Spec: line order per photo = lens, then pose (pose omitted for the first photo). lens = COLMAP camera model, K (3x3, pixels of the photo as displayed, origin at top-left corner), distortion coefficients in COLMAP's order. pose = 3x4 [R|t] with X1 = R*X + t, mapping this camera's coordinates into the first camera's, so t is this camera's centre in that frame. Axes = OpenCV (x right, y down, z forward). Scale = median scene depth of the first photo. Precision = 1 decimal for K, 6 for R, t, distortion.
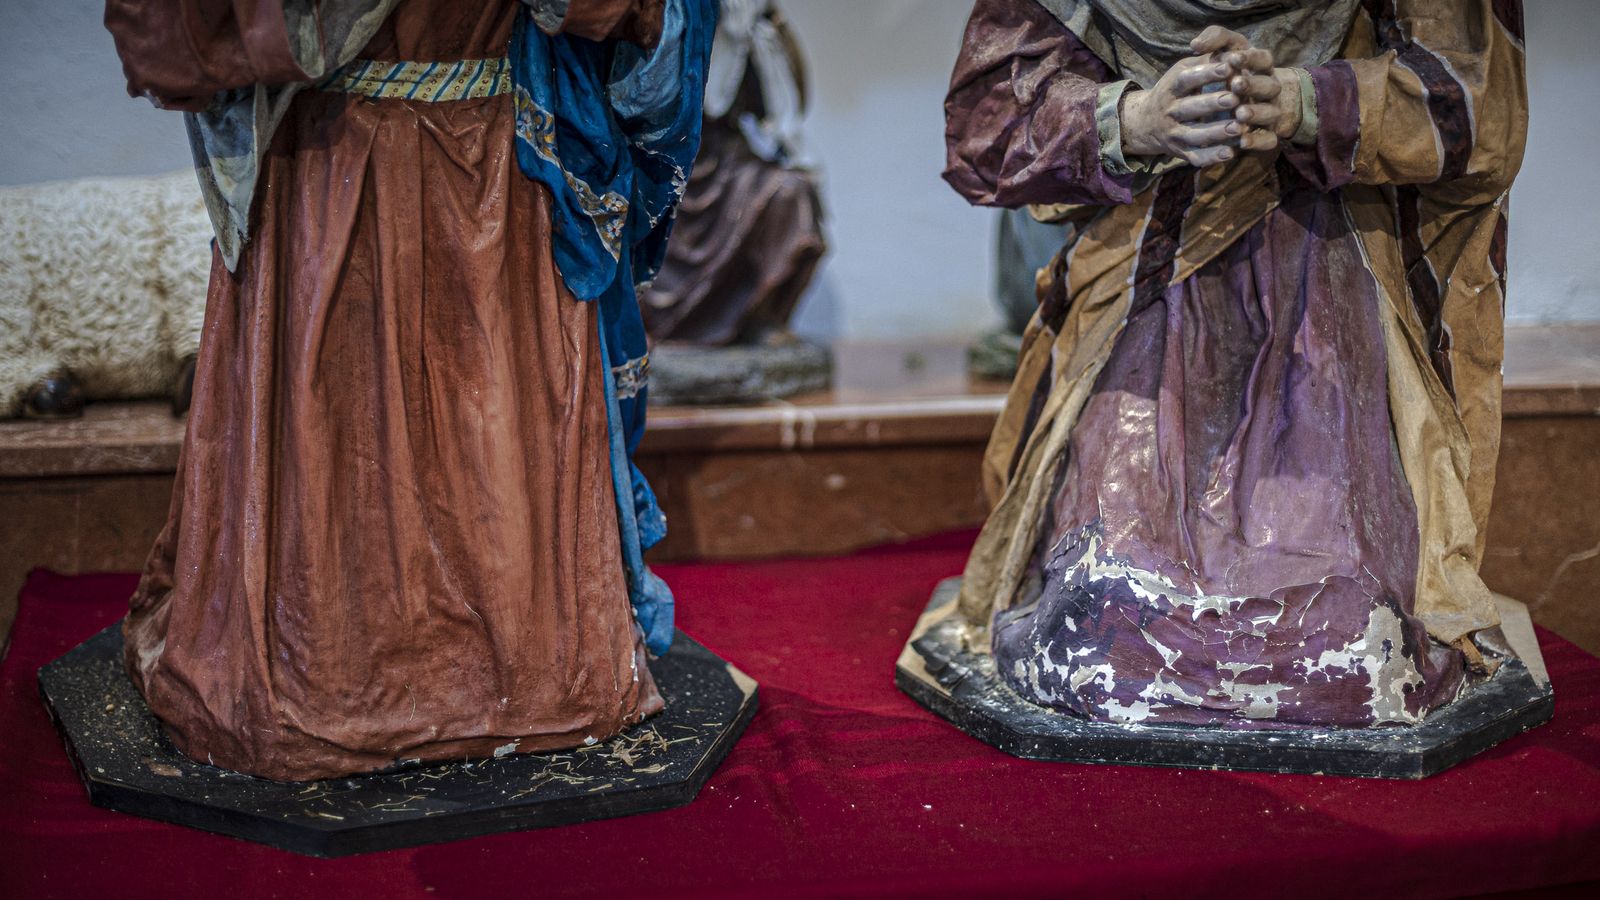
lens RADIAL K [[2802.8, 0, 800.3], [0, 2802.8, 340.2], [0, 0, 1]] dist [-0.026833, -0.010699]
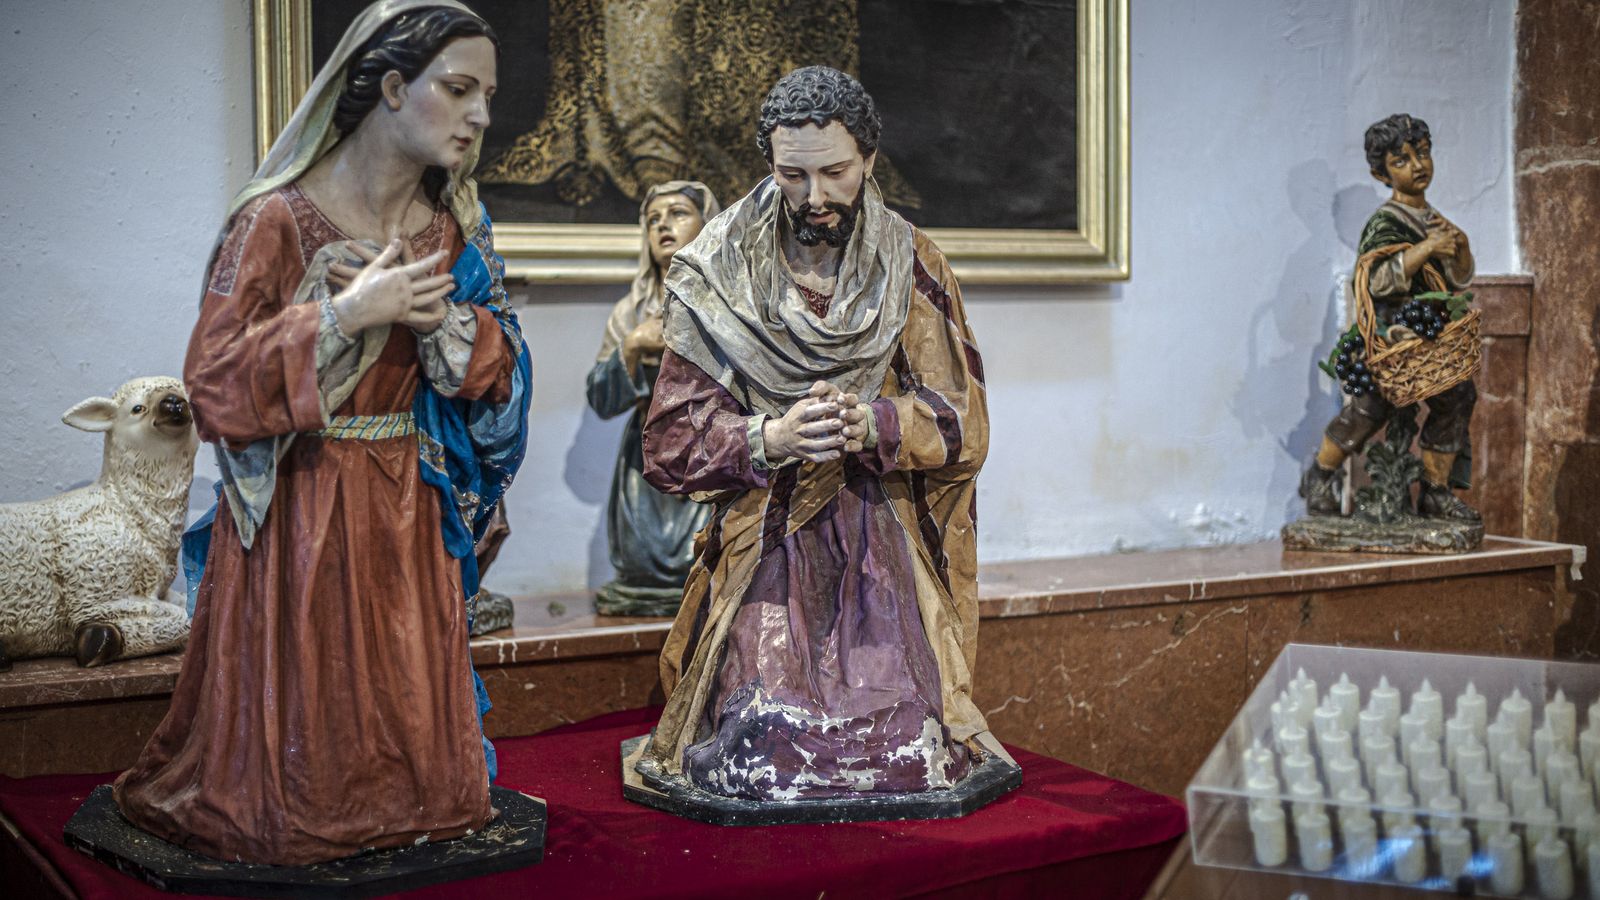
lens RADIAL K [[2802.8, 0, 800.3], [0, 2802.8, 340.2], [0, 0, 1]] dist [-0.026833, -0.010699]
pose [[0.958702, -0.022948, 0.283484, -0.340225], [0.055635, 0.992615, -0.107795, 0.046051], [-0.278917, 0.119115, 0.952899, -0.616775]]
